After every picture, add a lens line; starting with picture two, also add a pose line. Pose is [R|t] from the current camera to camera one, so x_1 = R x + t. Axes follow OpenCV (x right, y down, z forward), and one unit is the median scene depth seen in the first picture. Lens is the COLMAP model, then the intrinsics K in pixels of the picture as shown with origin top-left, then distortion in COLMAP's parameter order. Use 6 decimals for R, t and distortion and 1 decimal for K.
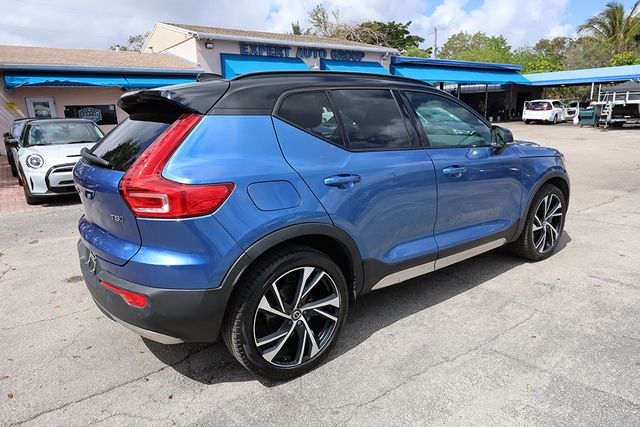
lens RADIAL K [[407.4, 0, 320.4], [0, 407.4, 210.6], [0, 0, 1]] dist [-0.000981, 0.004752]
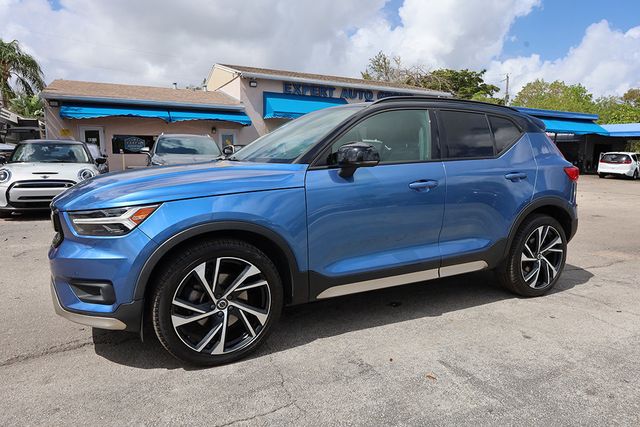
lens RADIAL K [[407.4, 0, 316.7], [0, 407.4, 215.2], [0, 0, 1]] dist [-0.000981, 0.004752]
pose [[0.982527, 0.072281, -0.171513, 0.073949], [-0.087558, 0.992676, -0.083238, -0.001461], [0.164240, 0.096801, 0.981659, 0.034346]]
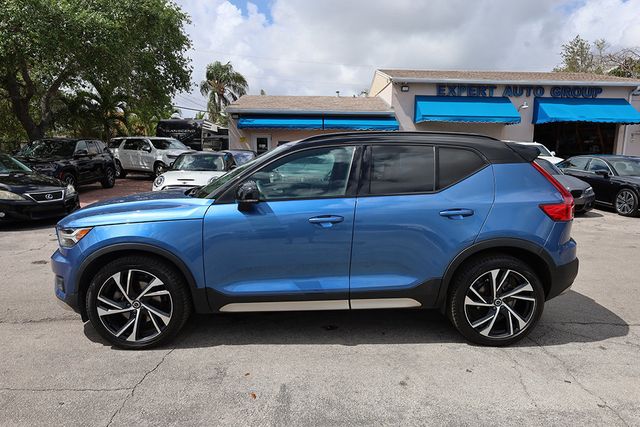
lens RADIAL K [[407.4, 0, 324.8], [0, 407.4, 213.3], [0, 0, 1]] dist [-0.000981, 0.004752]
pose [[0.823231, 0.126745, -0.553377, 0.148109], [-0.171914, 0.984648, -0.030225, -0.019905], [0.541051, 0.120016, 0.832382, 0.048611]]
